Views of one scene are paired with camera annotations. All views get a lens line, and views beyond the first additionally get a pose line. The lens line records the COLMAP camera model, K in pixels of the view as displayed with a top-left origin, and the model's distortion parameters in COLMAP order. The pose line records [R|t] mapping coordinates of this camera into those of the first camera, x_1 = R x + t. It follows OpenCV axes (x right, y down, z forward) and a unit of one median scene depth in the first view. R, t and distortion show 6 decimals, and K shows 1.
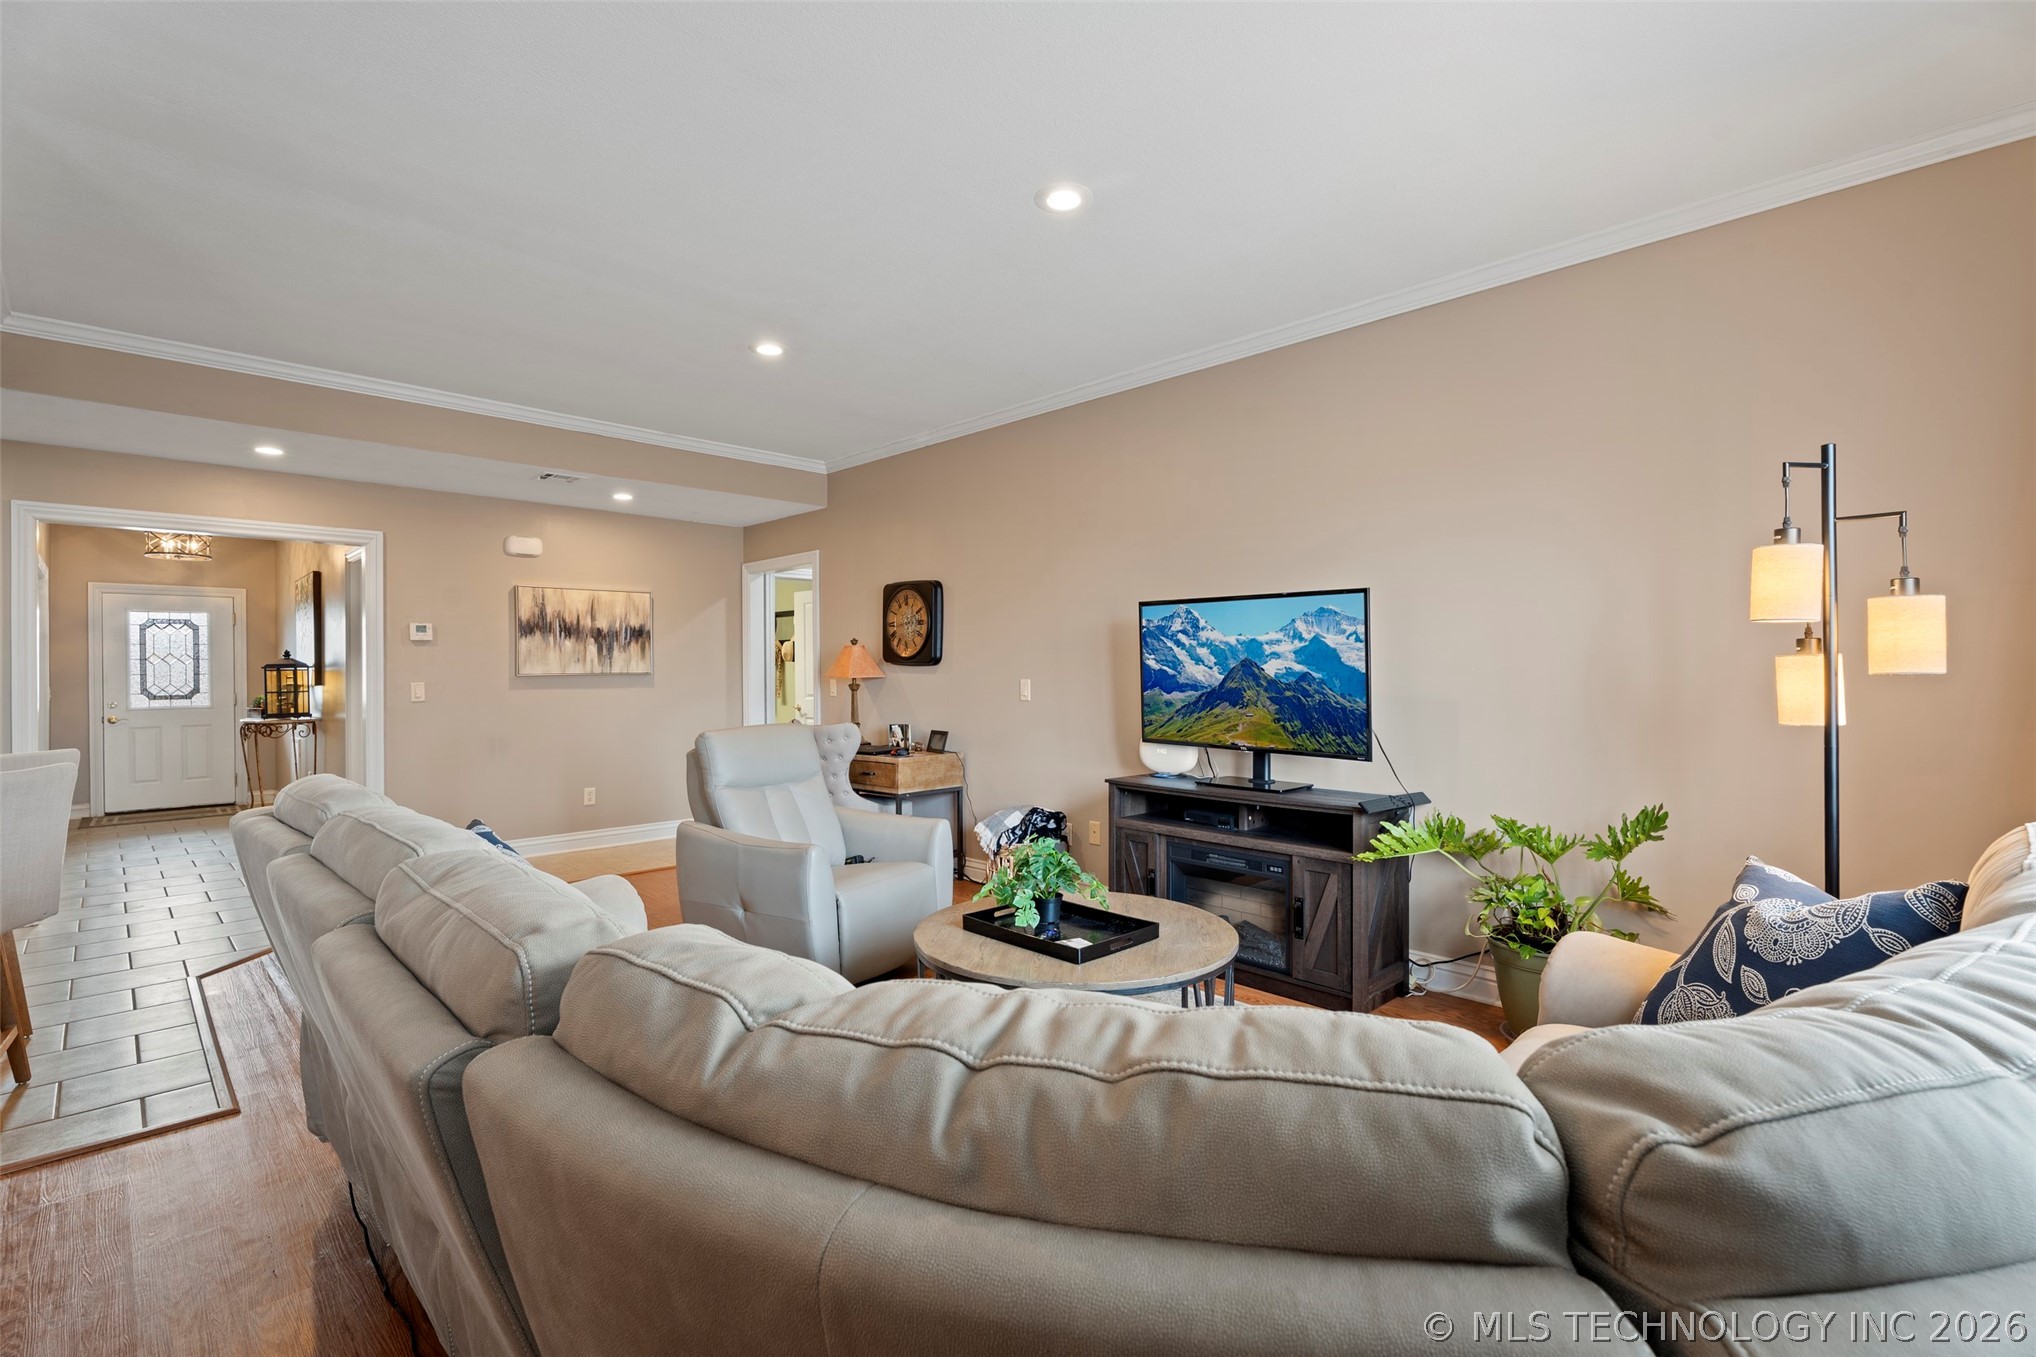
lens RADIAL K [[911.7, 0, 1022.1], [0, 911.7, 669.7], [0, 0, 1]] dist [-0.001798, 0.000683]
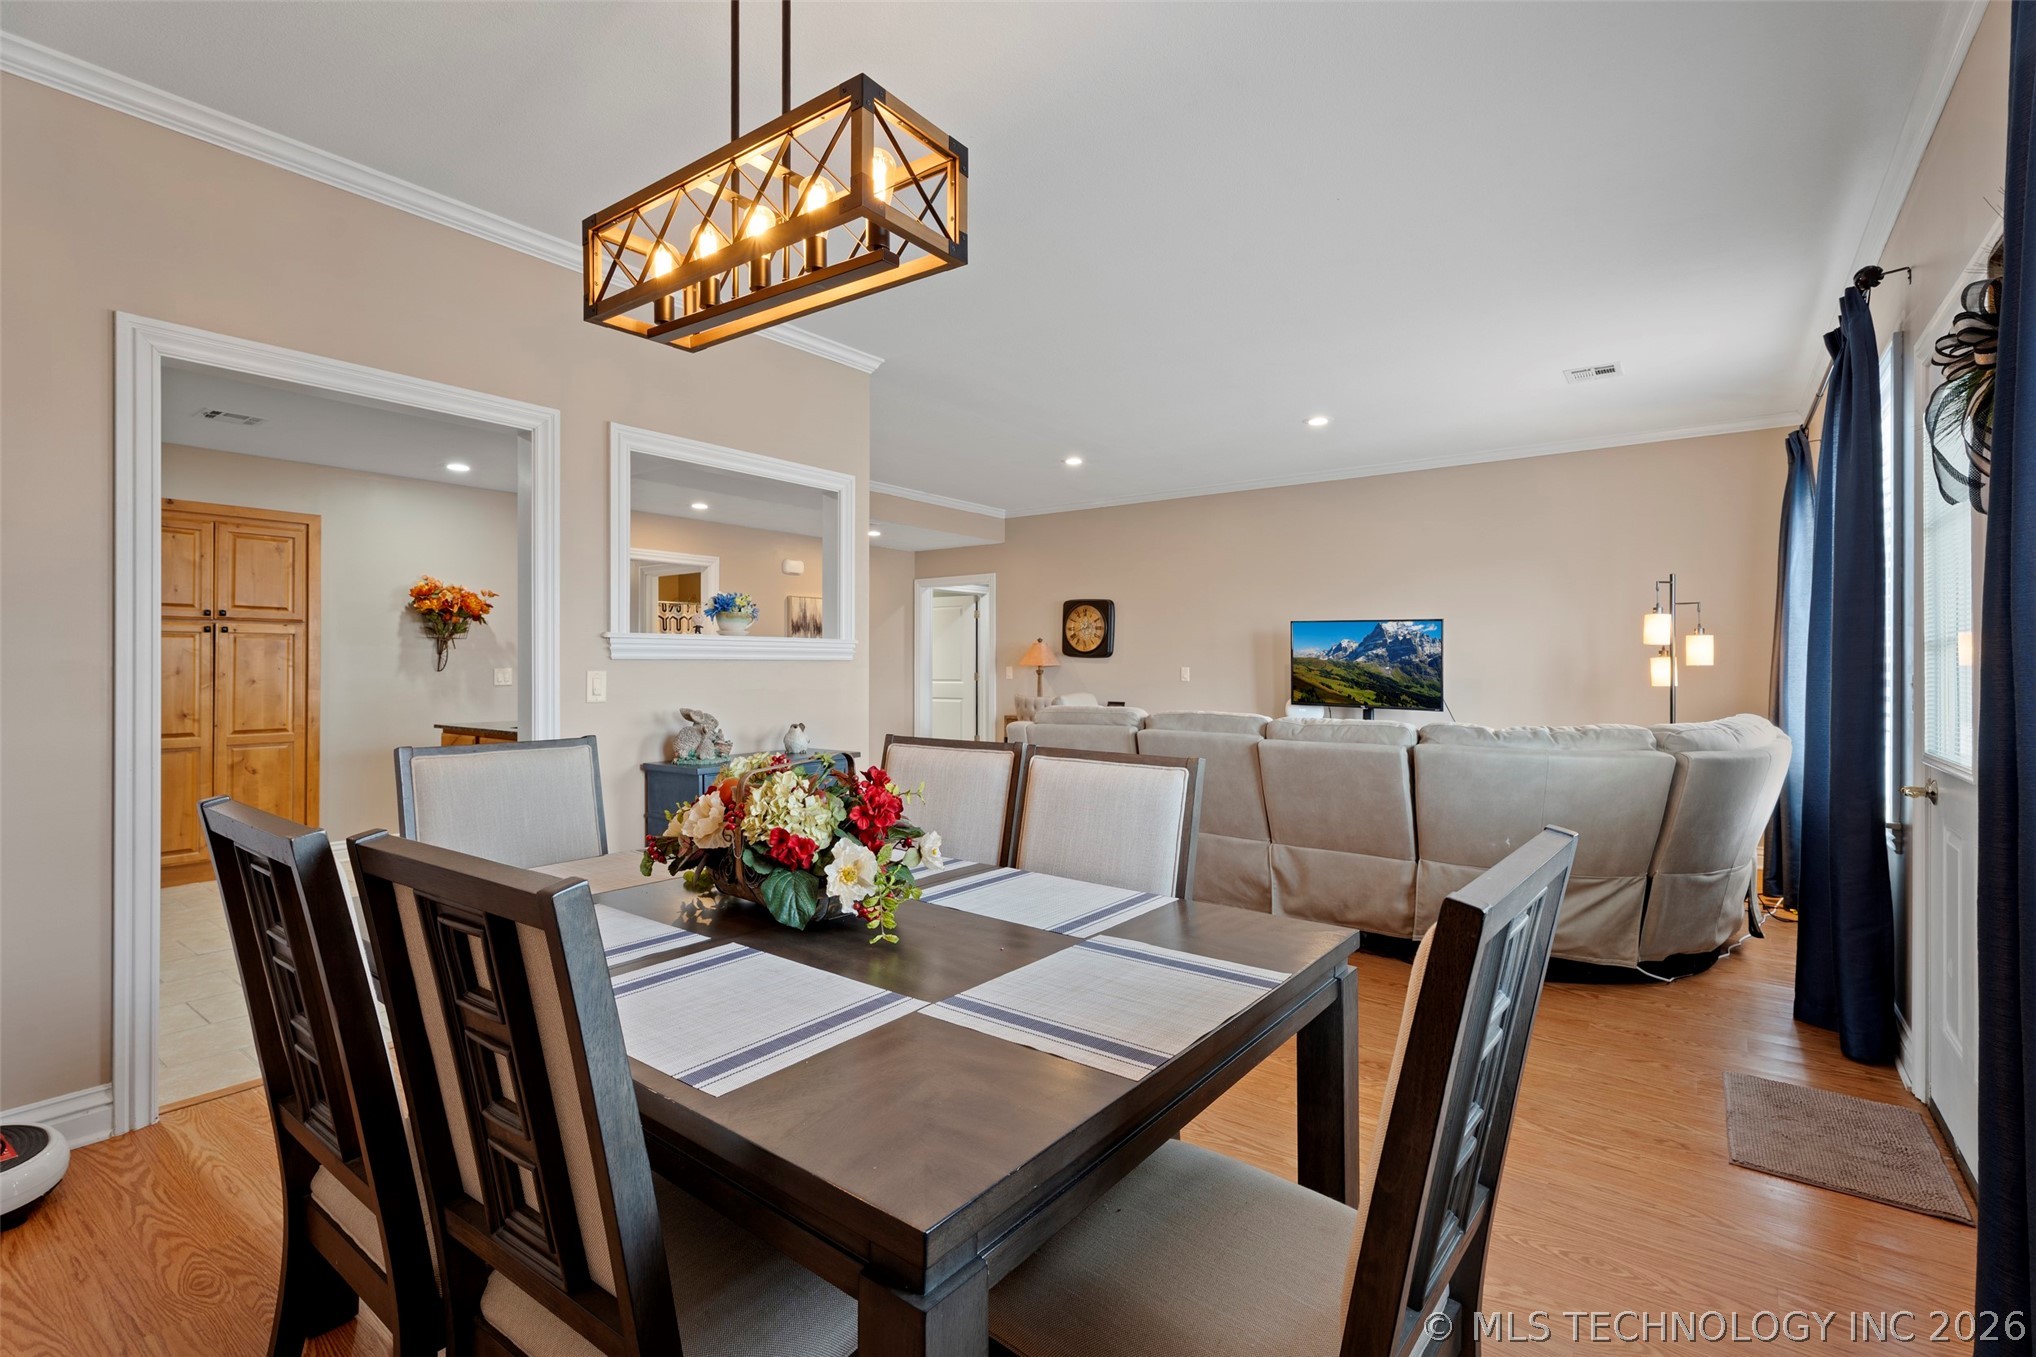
lens RADIAL K [[913.1, 0, 1030.1], [0, 913.1, 660.3], [0, 0, 1]] dist [0.010593, -0.000389]
pose [[0.989271, 0.009811, 0.145762, -0.434092], [-0.009474, 0.999951, -0.003007, 0.005423], [-0.145784, 0.001594, 0.989315, -0.438124]]
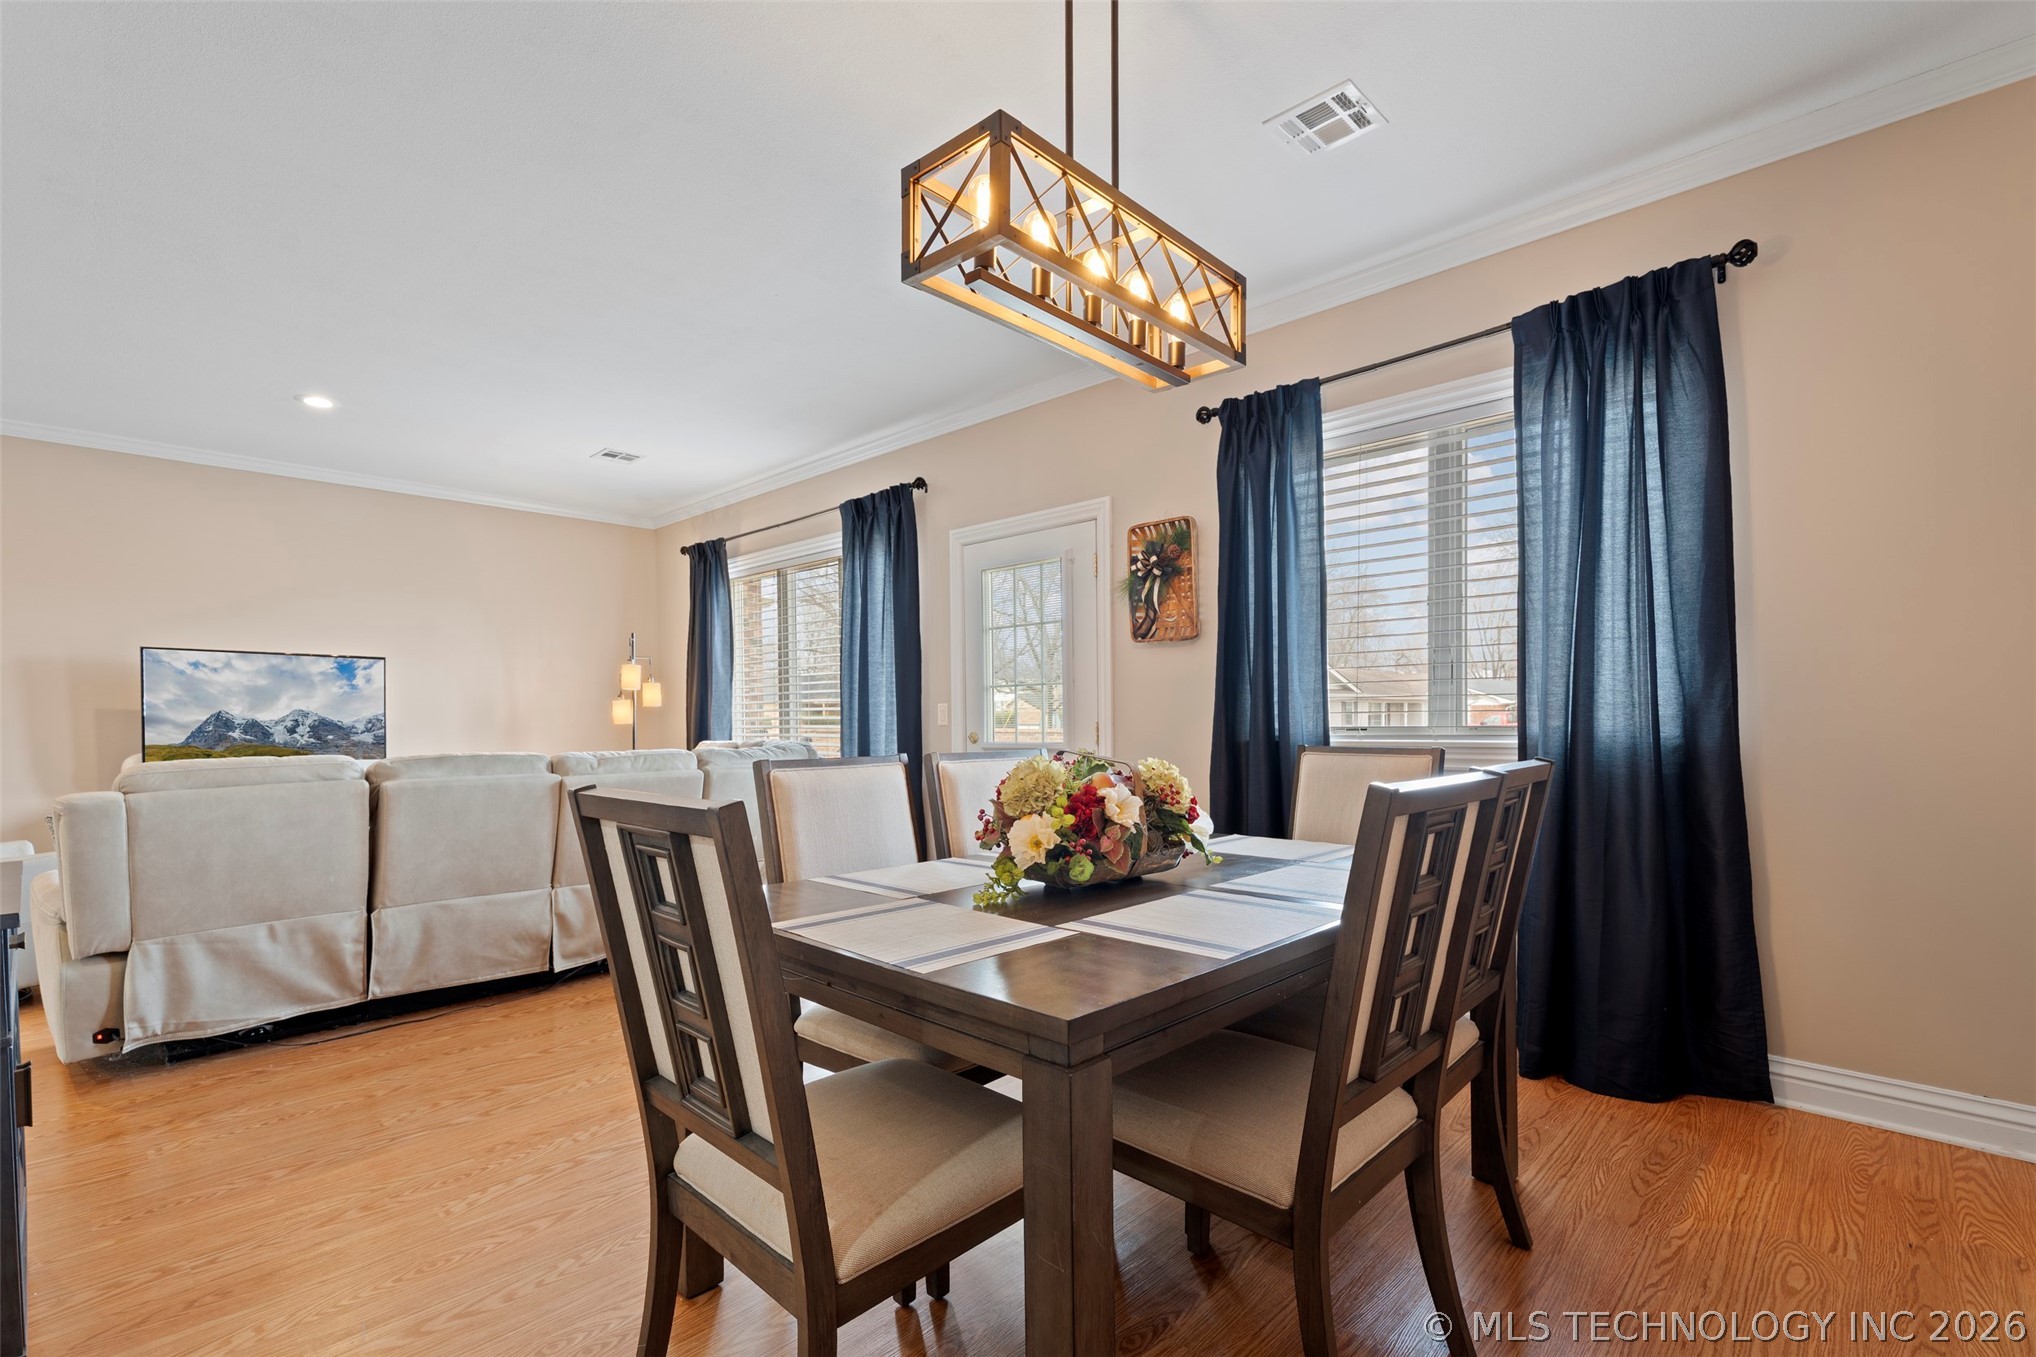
lens RADIAL K [[911.7, 0, 1022.1], [0, 911.7, 669.7], [0, 0, 1]] dist [-0.001798, 0.000683]
pose [[-0.005287, 0.047895, 0.998838, -0.767843], [-0.005188, 0.998838, -0.047923, 0.006402], [-0.999973, -0.005435, -0.005033, -0.101767]]
